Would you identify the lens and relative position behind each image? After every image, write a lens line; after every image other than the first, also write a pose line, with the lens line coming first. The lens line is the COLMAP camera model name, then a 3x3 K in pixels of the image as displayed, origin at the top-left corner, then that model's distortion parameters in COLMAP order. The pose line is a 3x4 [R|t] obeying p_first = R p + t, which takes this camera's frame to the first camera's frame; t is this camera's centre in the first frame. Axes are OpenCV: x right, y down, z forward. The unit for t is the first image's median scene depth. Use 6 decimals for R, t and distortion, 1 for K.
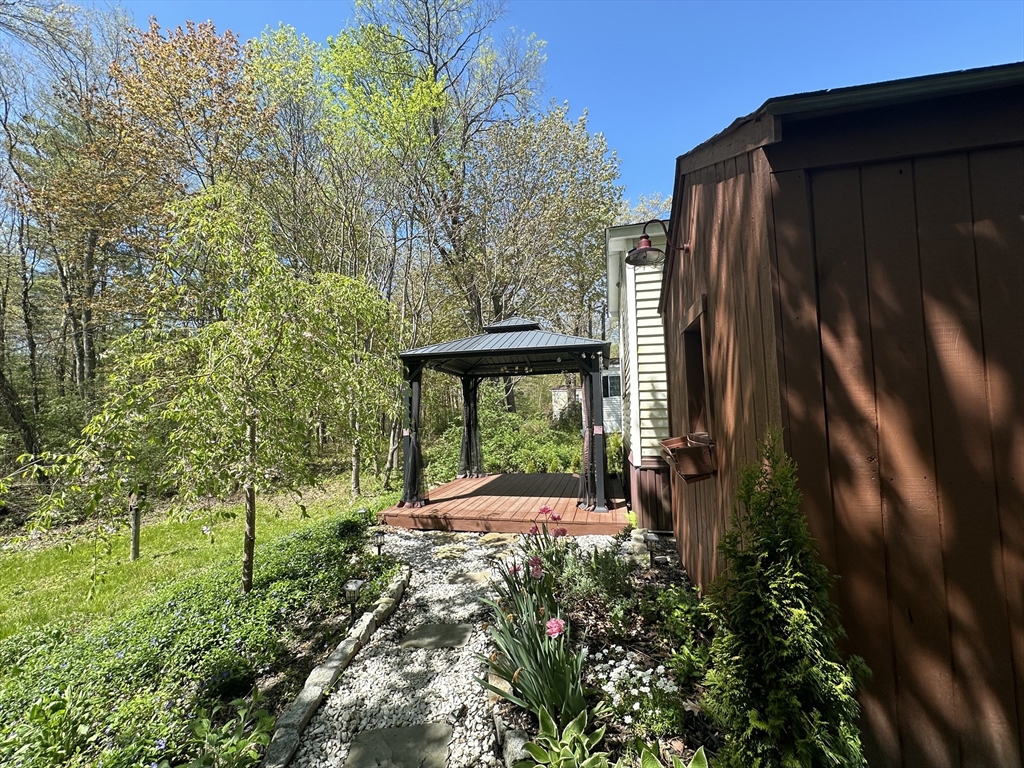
lens RADIAL K [[412.2, 0, 512.0], [0, 412.2, 384.0], [0, 0, 1]] dist [-0.000931, 0.000420]
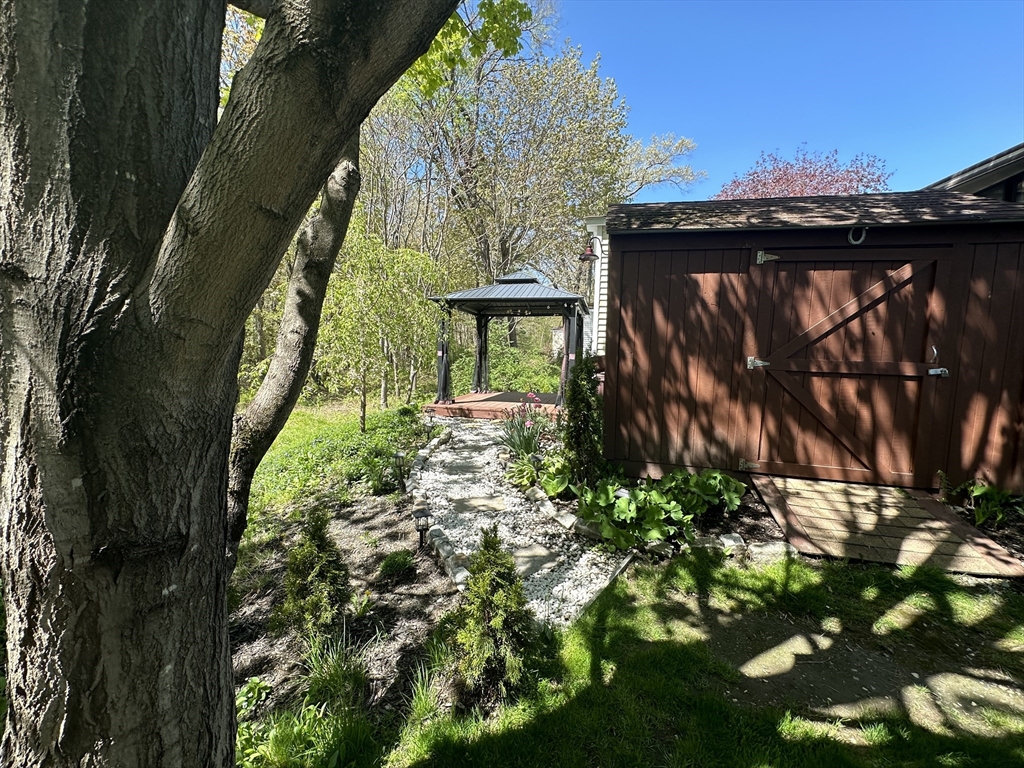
lens RADIAL K [[412.2, 0, 512.0], [0, 412.2, 384.0], [0, 0, 1]] dist [-0.000931, 0.000420]
pose [[0.999048, 0.043624, 0.000332, -0.001948], [-0.043204, 0.988300, 0.146273, 0.000847], [0.006052, -0.146148, 0.989244, -0.393363]]
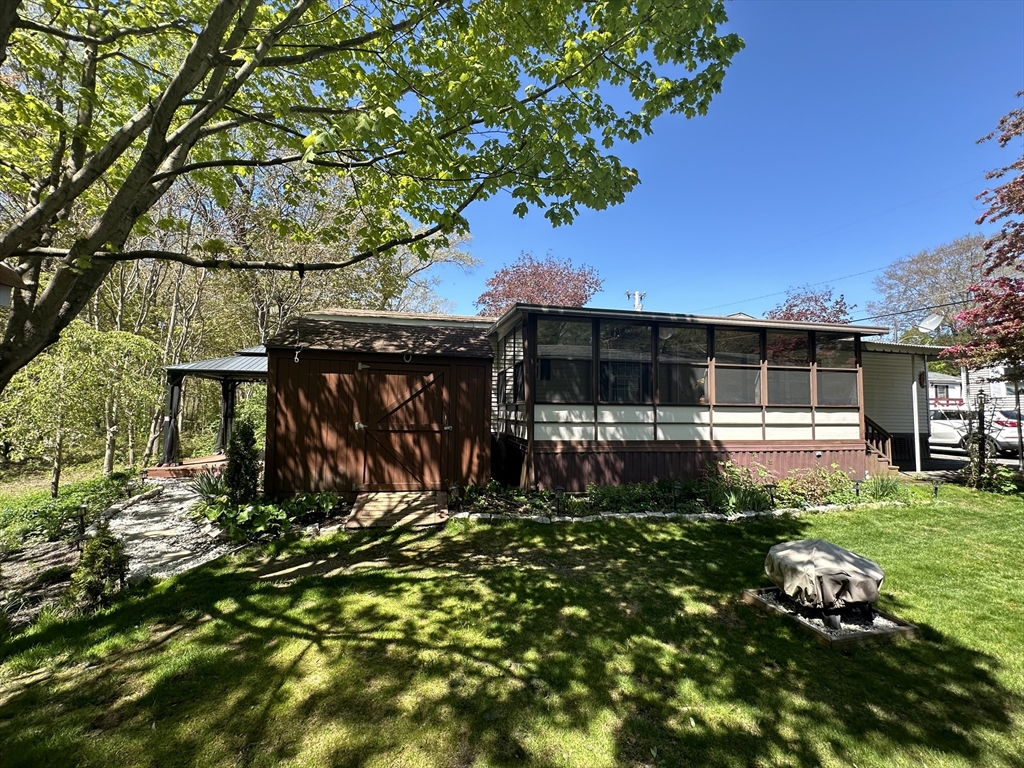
lens RADIAL K [[412.2, 0, 512.0], [0, 412.2, 384.0], [0, 0, 1]] dist [-0.000931, 0.000420]
pose [[0.906406, 0.057206, 0.418517, 0.234191], [-0.058975, 0.998221, -0.008719, -0.067587], [-0.418271, -0.016779, 0.908167, -0.842525]]
